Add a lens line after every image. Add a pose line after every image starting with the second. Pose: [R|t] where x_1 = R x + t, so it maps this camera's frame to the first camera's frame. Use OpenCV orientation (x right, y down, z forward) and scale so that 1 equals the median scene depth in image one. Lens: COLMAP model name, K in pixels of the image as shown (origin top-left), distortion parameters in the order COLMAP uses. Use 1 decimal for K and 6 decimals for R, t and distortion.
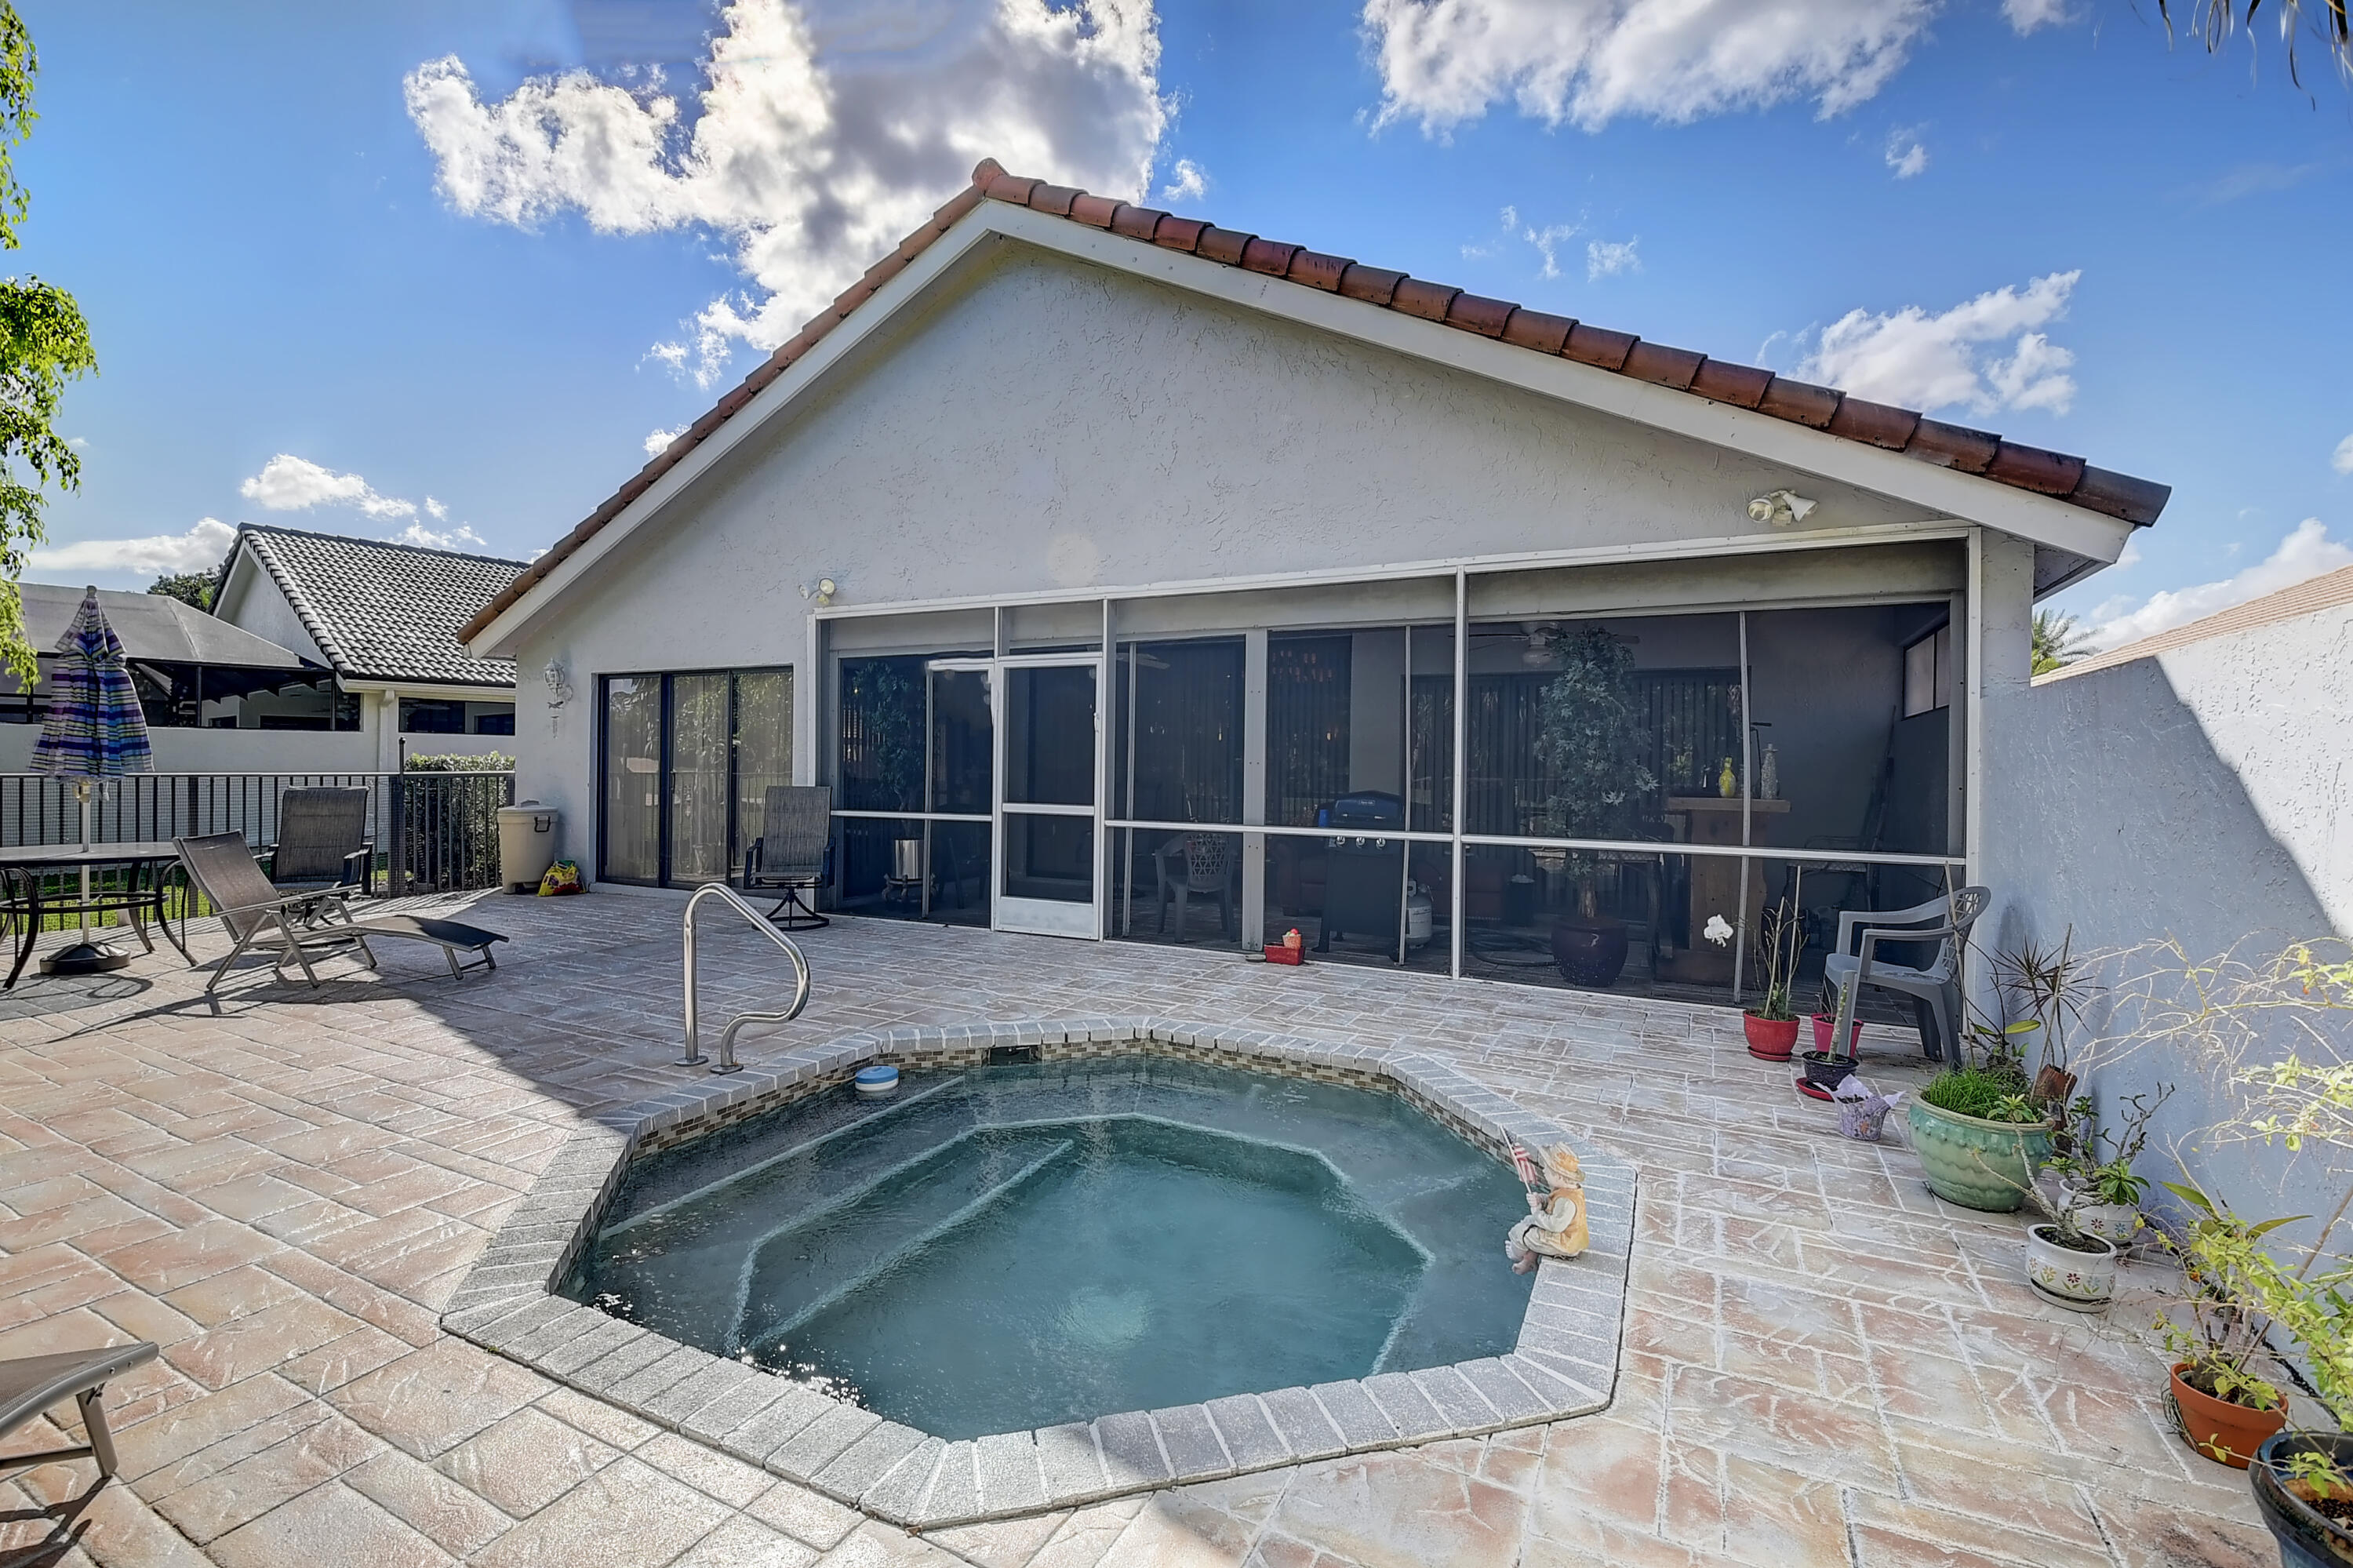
lens RADIAL K [[1049.7, 0, 1150.1], [0, 1049.7, 753.2], [0, 0, 1]] dist [0.020105, -0.000134]
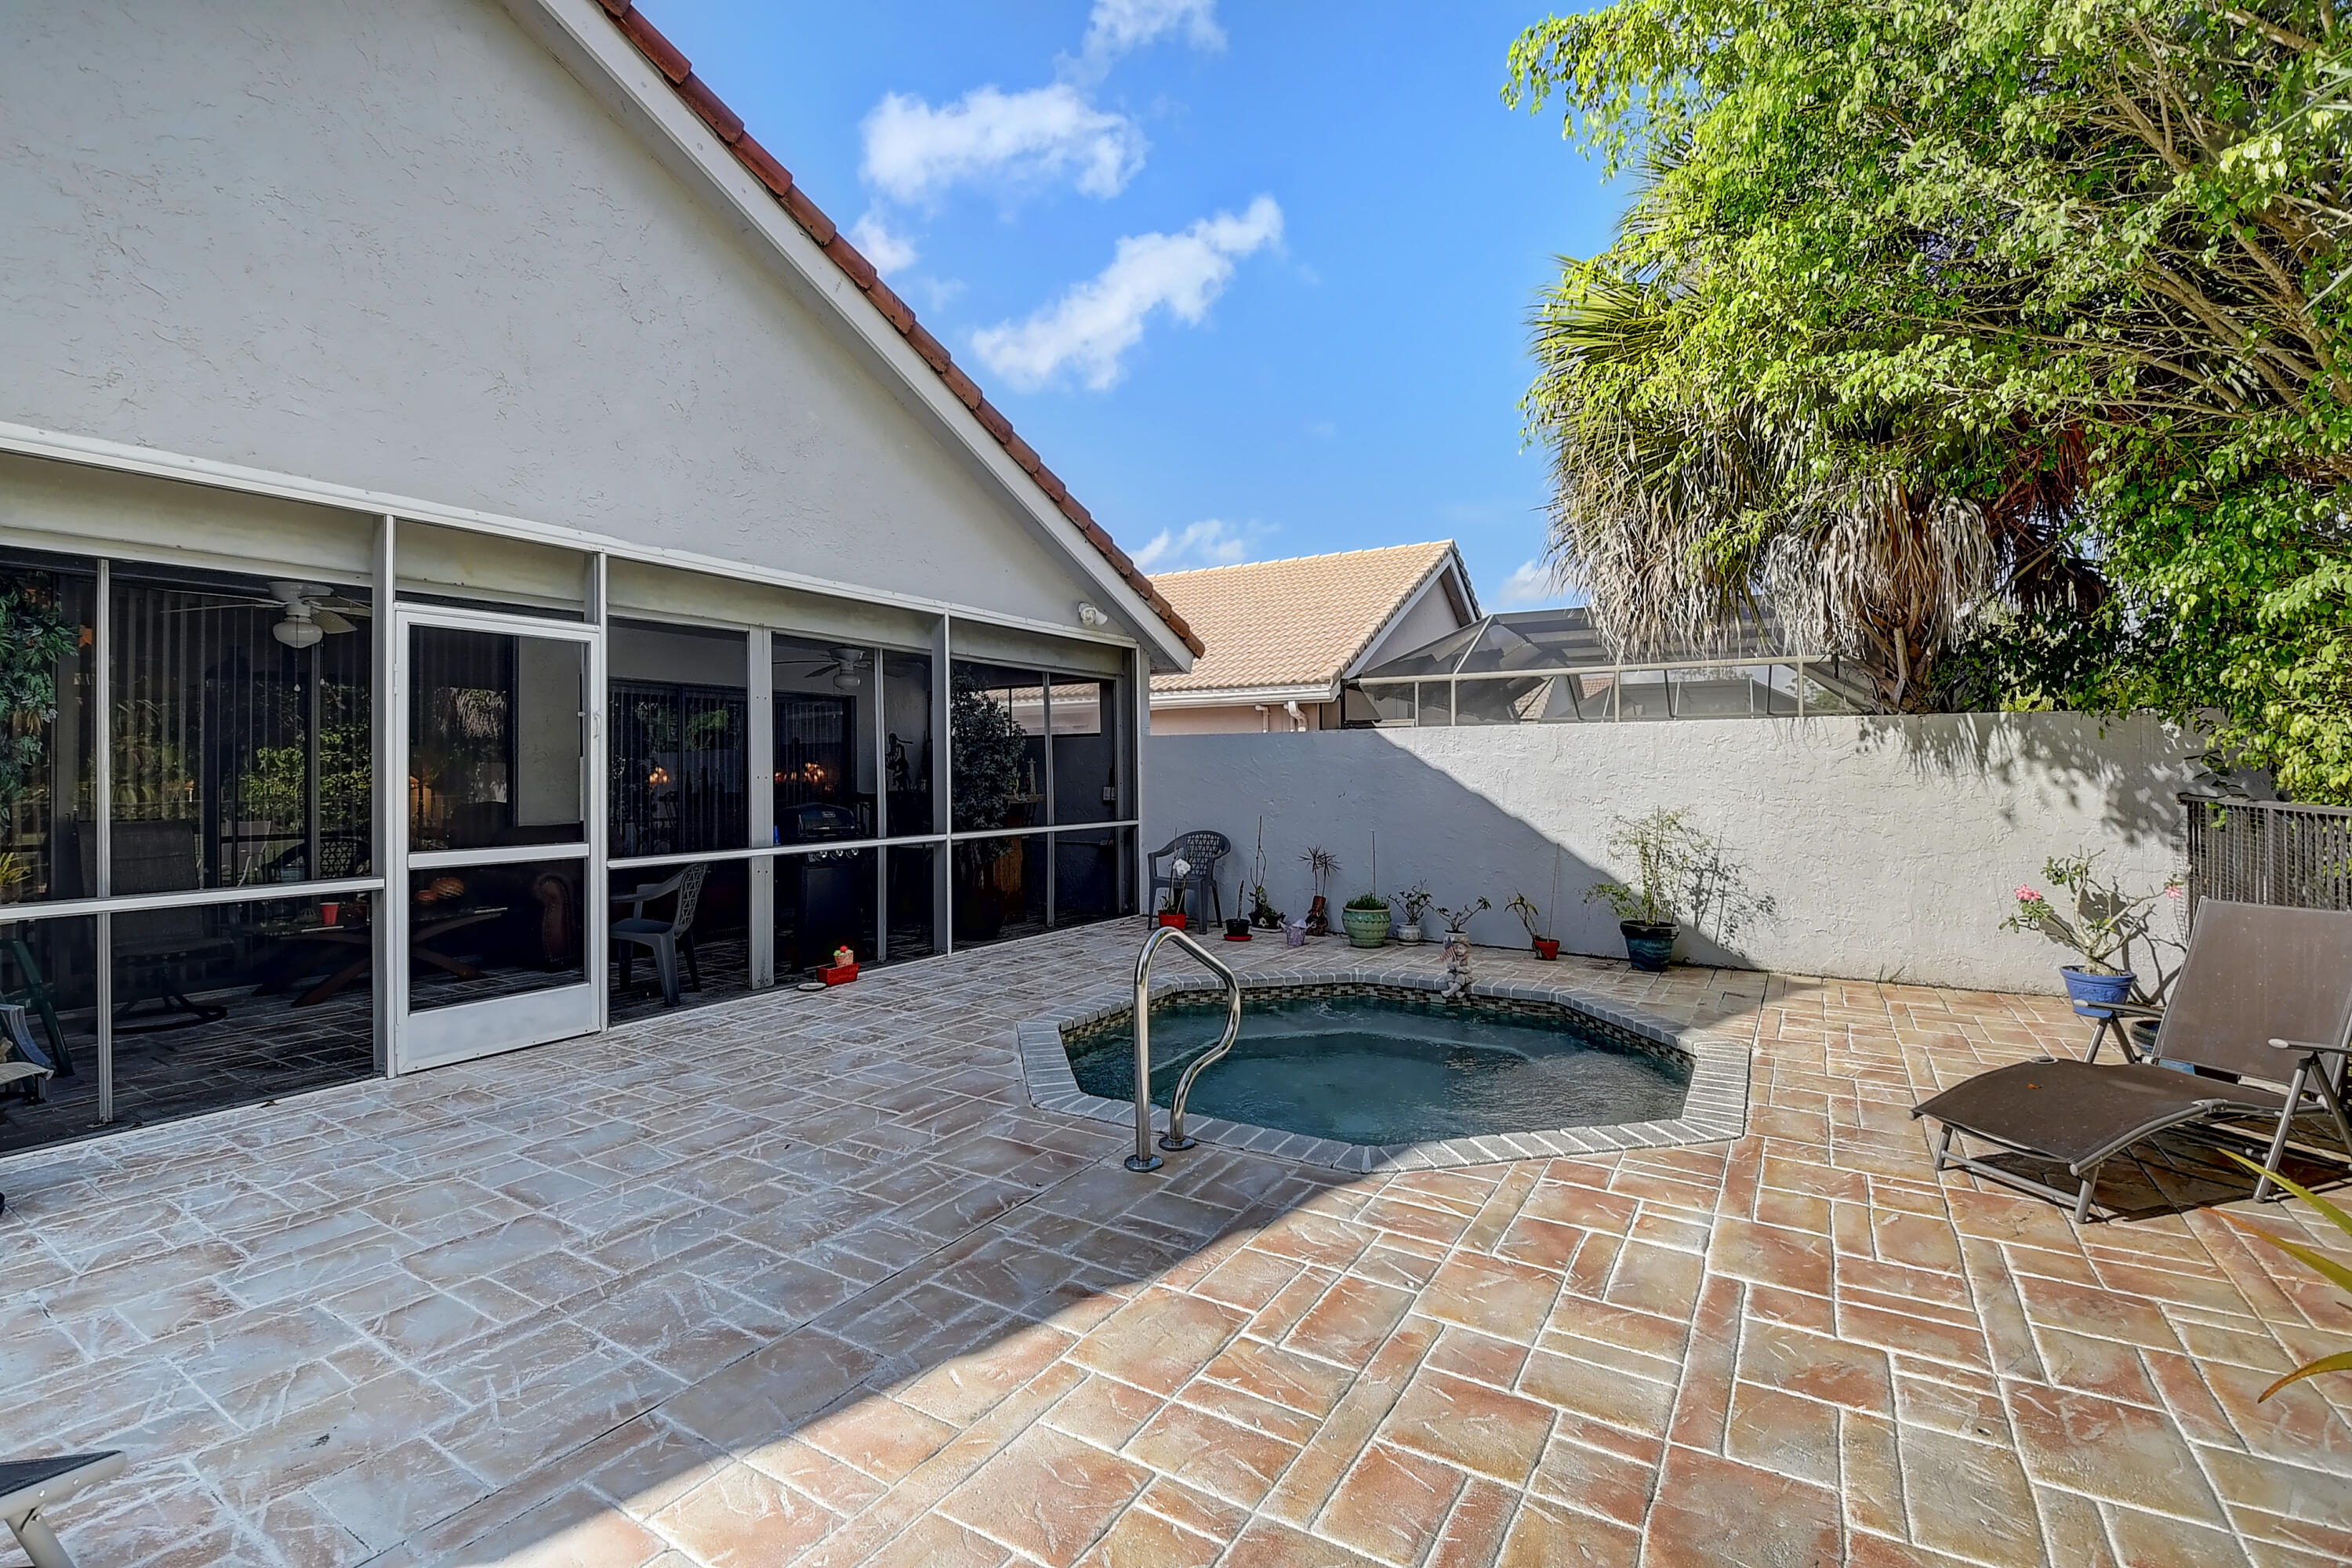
lens RADIAL K [[1041.4, 0, 1169.2], [0, 1041.4, 761.7], [0, 0, 1]] dist [0.002138, -0.016198]
pose [[0.063326, 0.004351, 0.997983, -0.790121], [0.006150, 0.999970, -0.004750, 0.001662], [-0.997974, 0.006438, 0.063297, 0.617748]]
